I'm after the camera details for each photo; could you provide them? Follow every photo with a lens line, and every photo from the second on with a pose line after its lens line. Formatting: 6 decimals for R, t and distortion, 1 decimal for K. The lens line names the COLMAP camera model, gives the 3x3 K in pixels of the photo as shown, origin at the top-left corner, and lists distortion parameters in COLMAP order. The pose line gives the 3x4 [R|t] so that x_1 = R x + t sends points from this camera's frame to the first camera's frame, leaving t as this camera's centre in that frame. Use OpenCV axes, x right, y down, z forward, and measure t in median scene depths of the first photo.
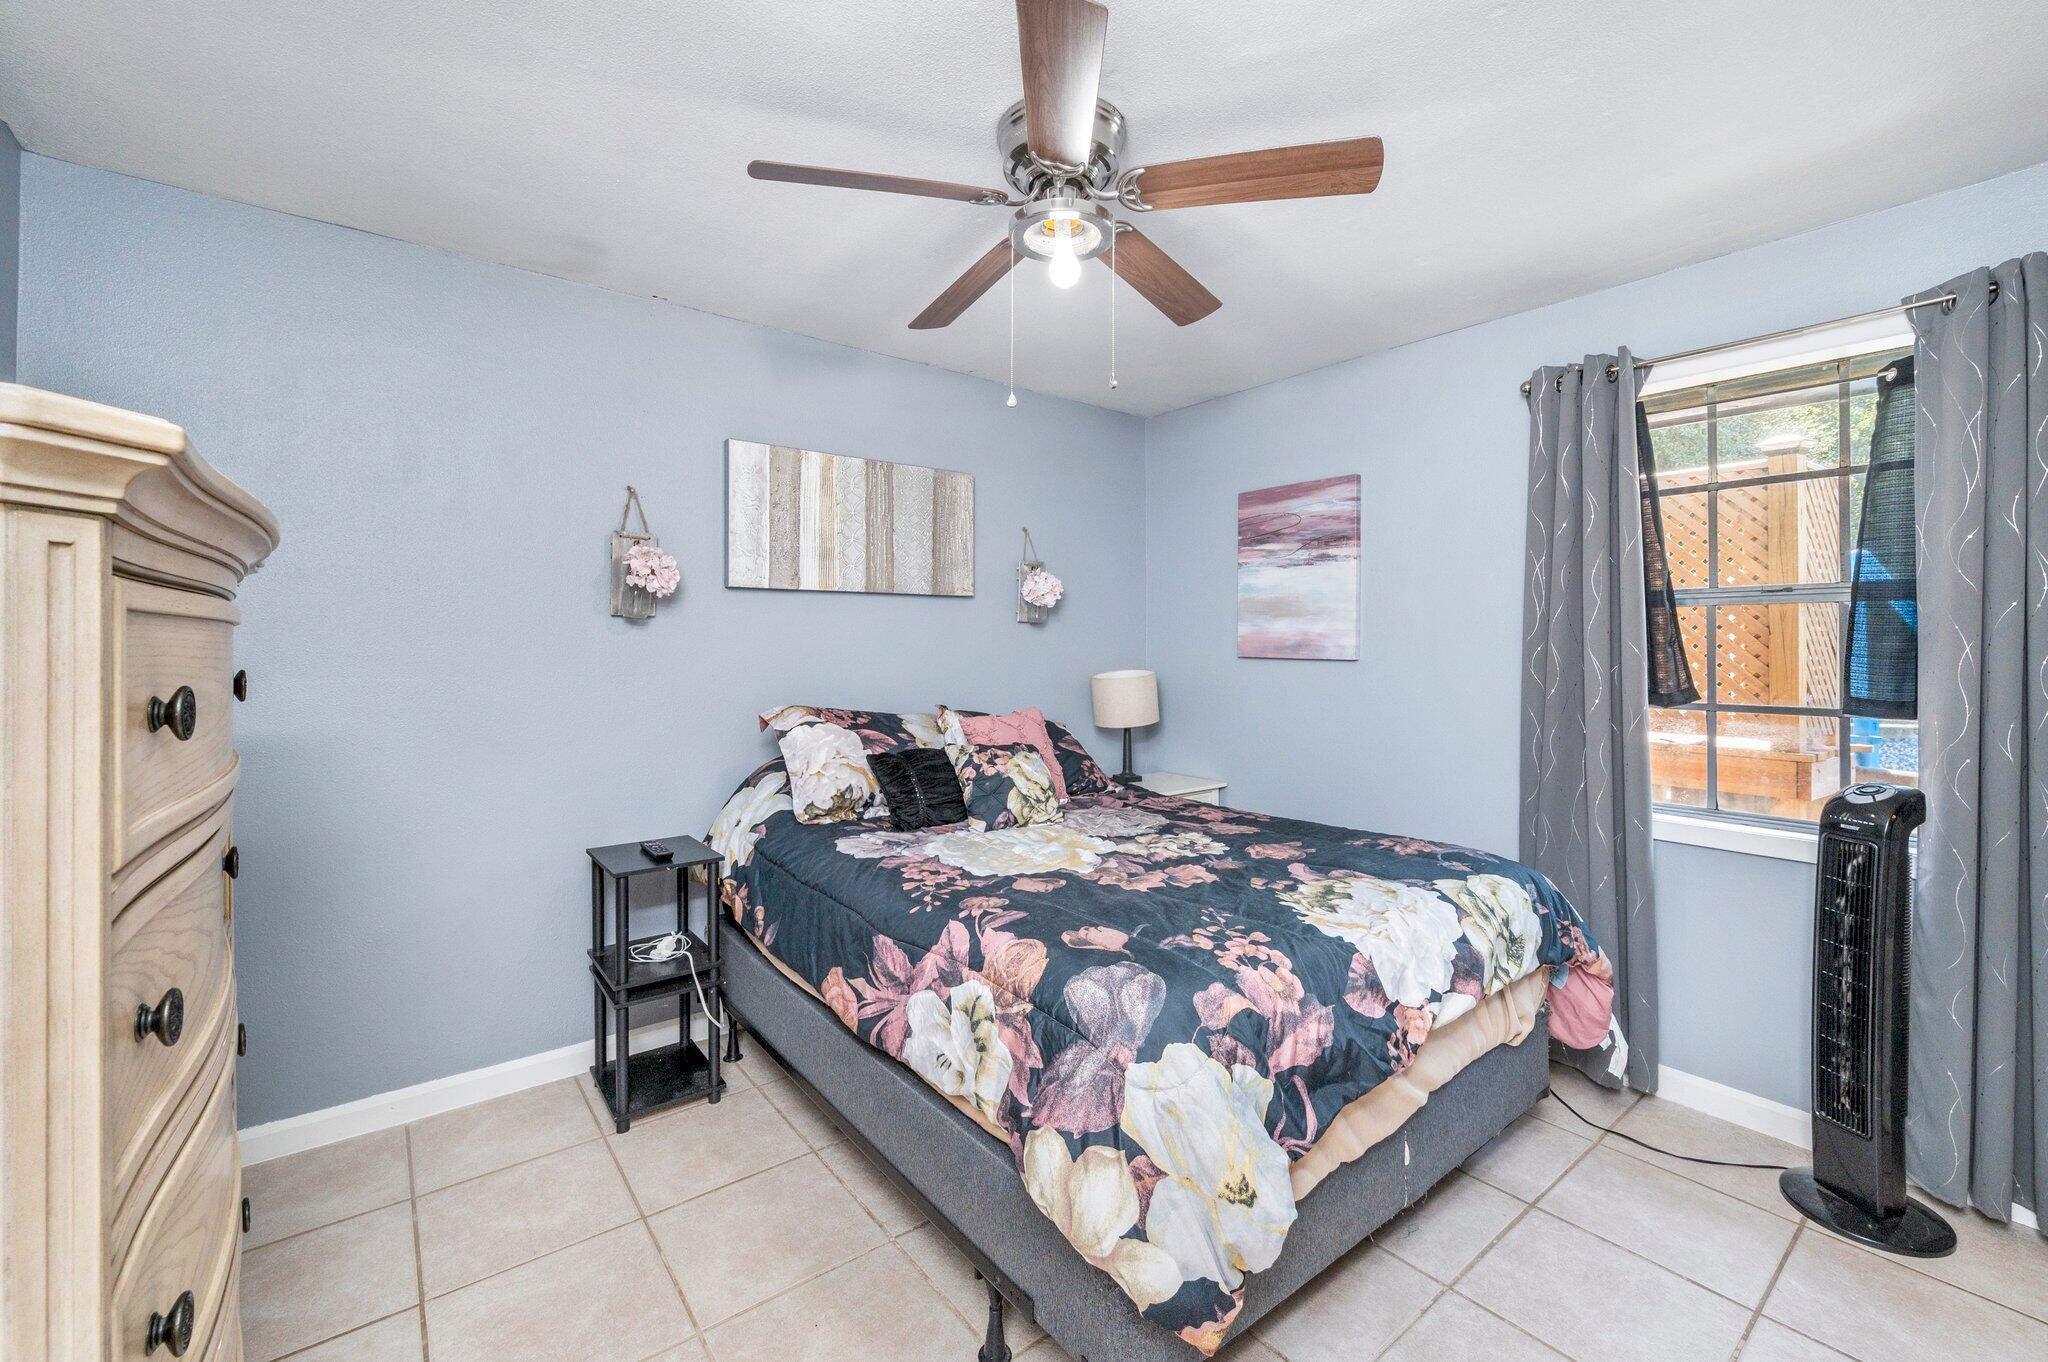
lens RADIAL K [[835.3, 0, 1027.5], [0, 835.3, 642.9], [0, 0, 1]] dist [-0.001093, 0.000042]
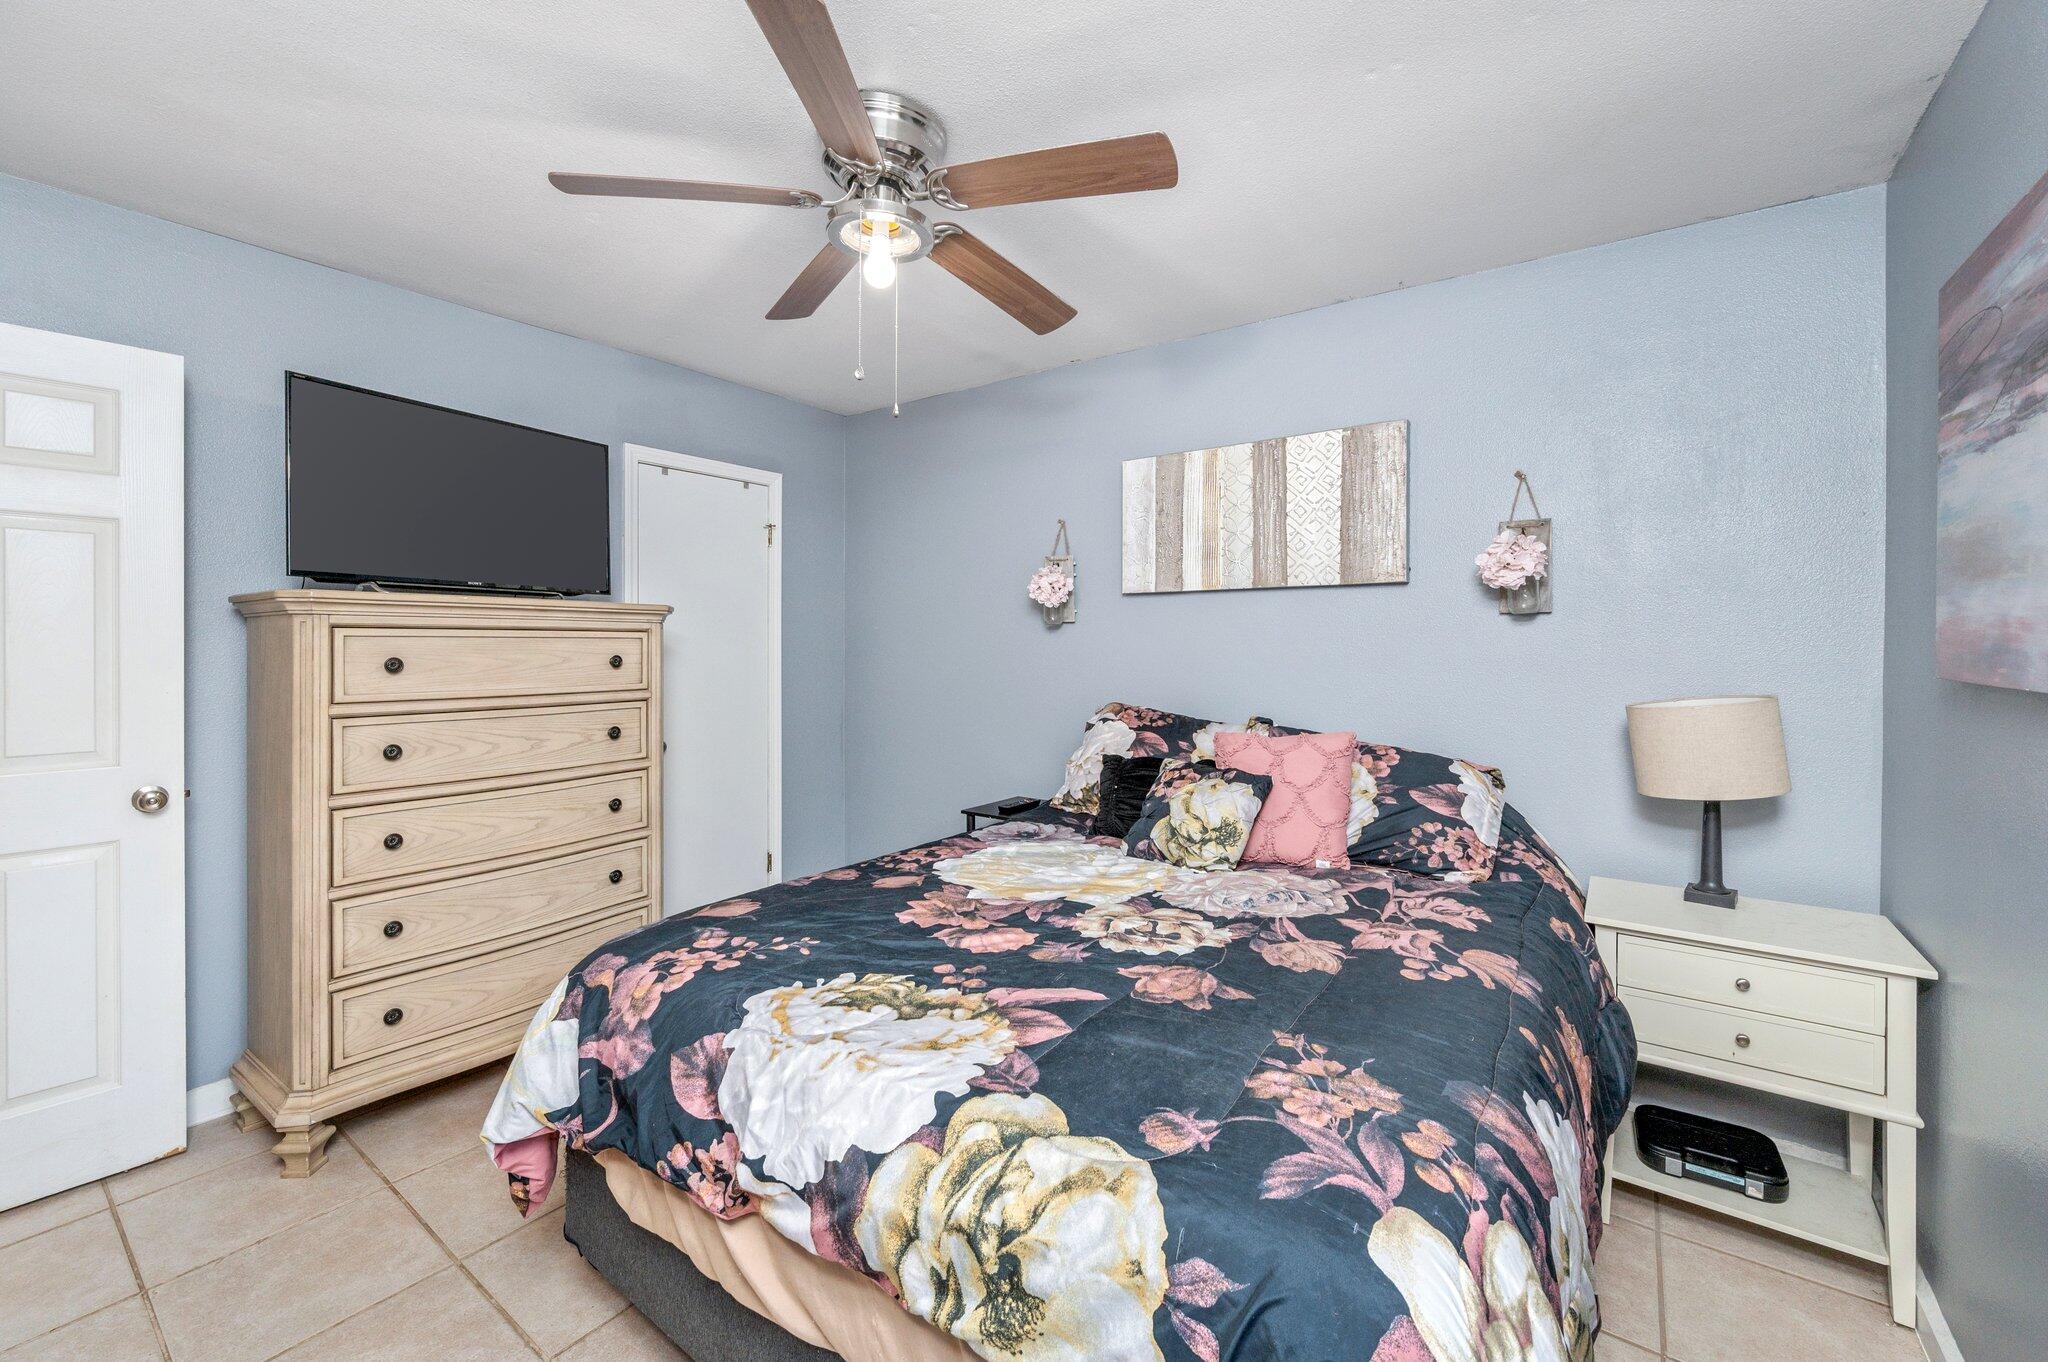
lens RADIAL K [[825.0, 0, 1039.0], [0, 825.0, 646.5], [0, 0, 1]] dist [-0.001754, -0.000146]
pose [[0.283707, 0.004841, -0.958899, 0.845124], [0.000238, 0.999987, 0.005119, -0.002129], [0.958911, -0.001680, 0.283702, 0.728384]]
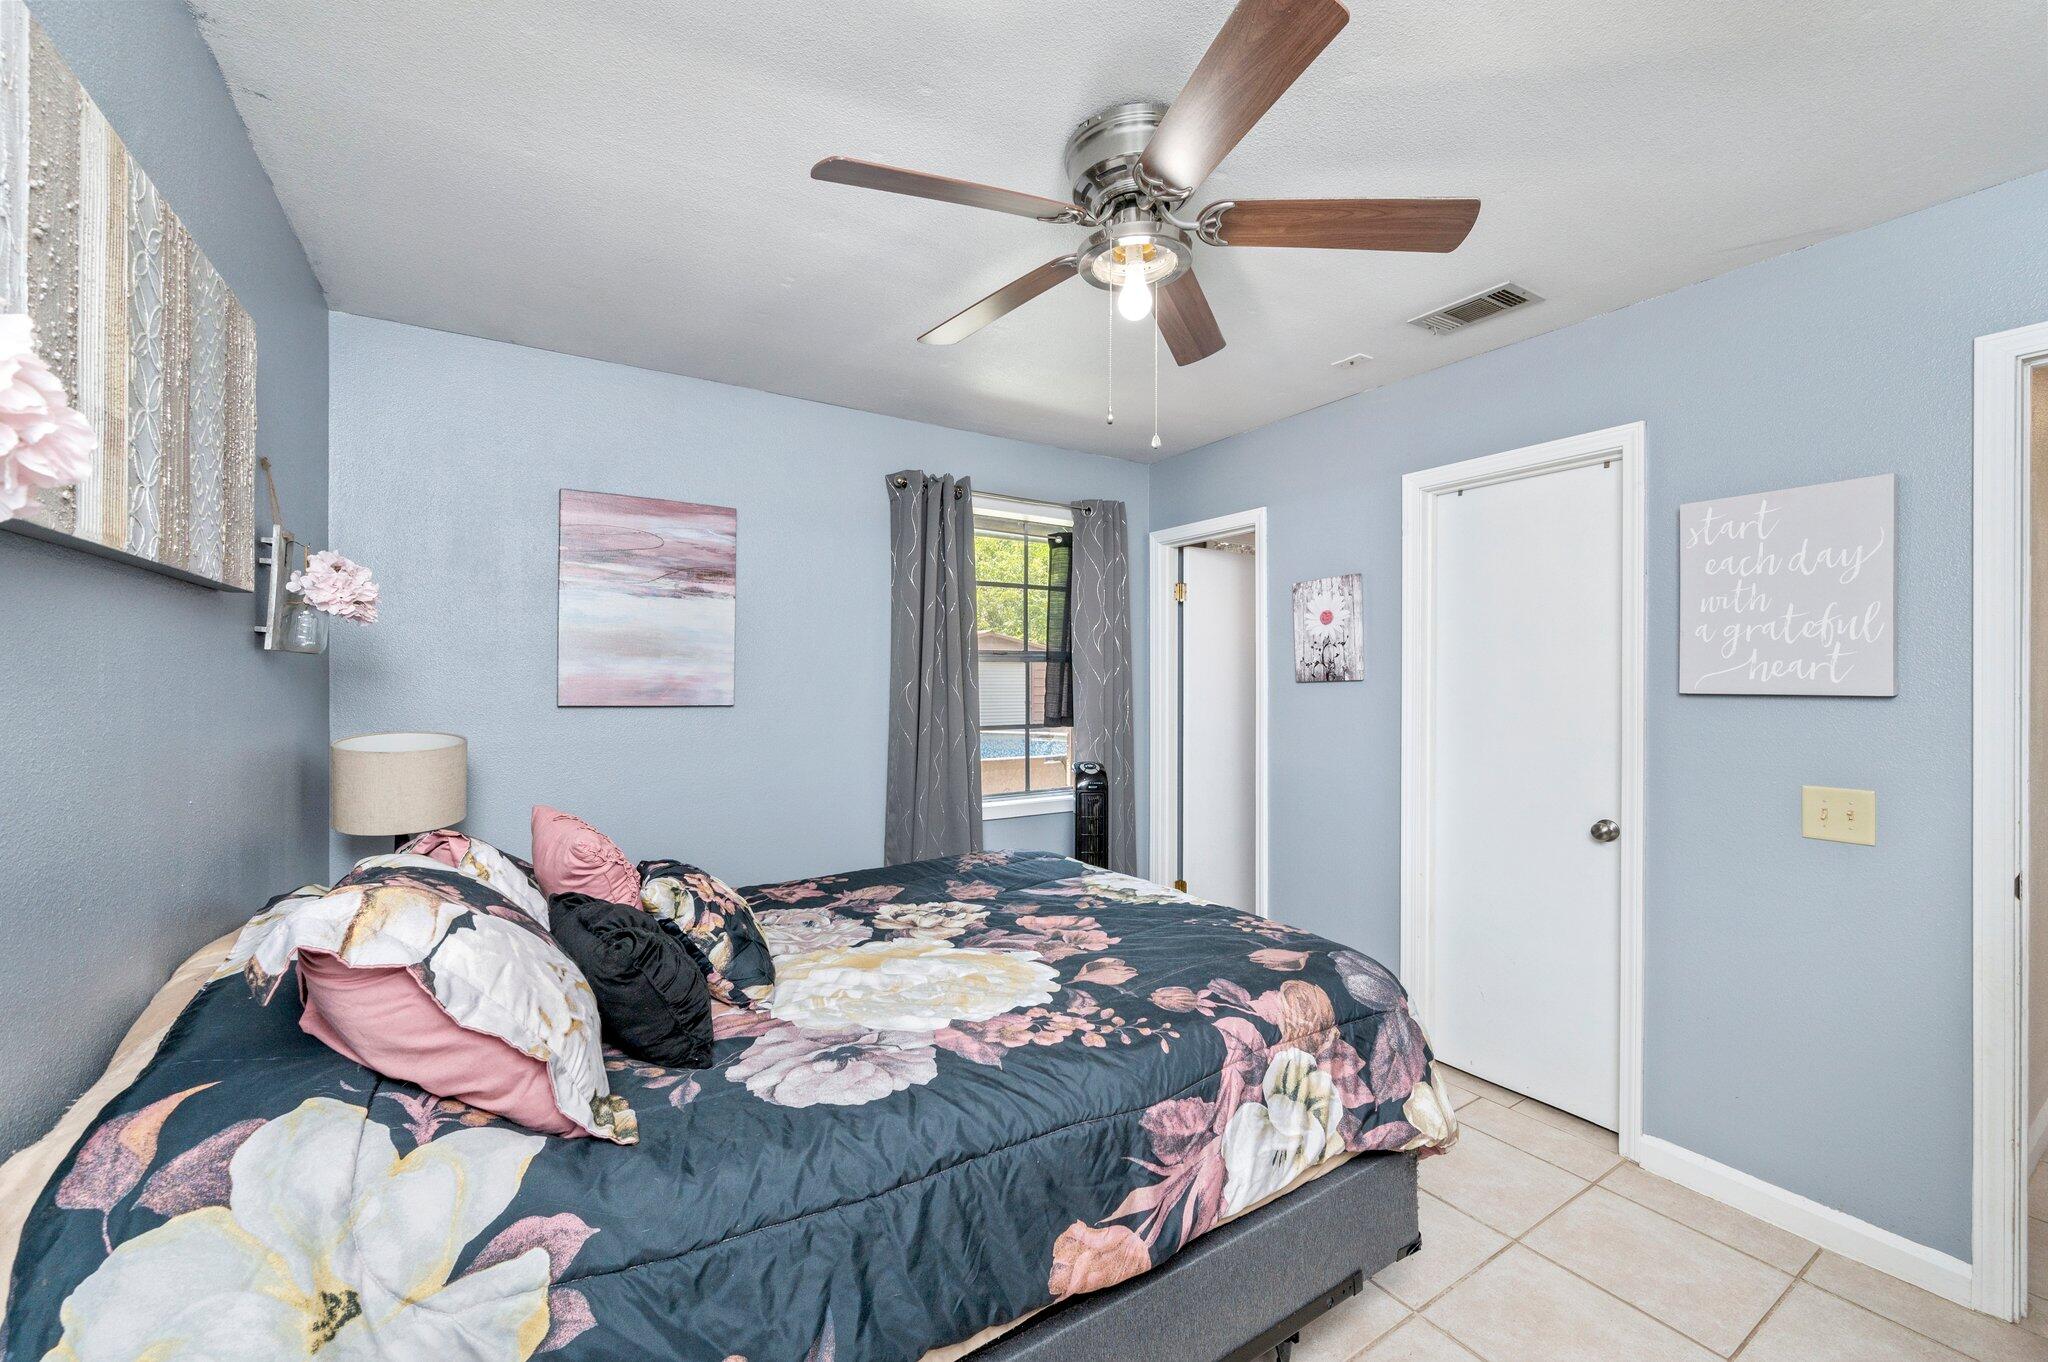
lens RADIAL K [[823.2, 0, 1024.0], [0, 823.2, 681.0], [0, 0, 1]] dist [-0.000108, -0.000012]
pose [[0.099236, -0.006727, 0.995041, -0.716310], [-0.004700, 0.999963, 0.007229, -0.021670], [-0.995053, -0.005394, 0.099201, 0.830629]]
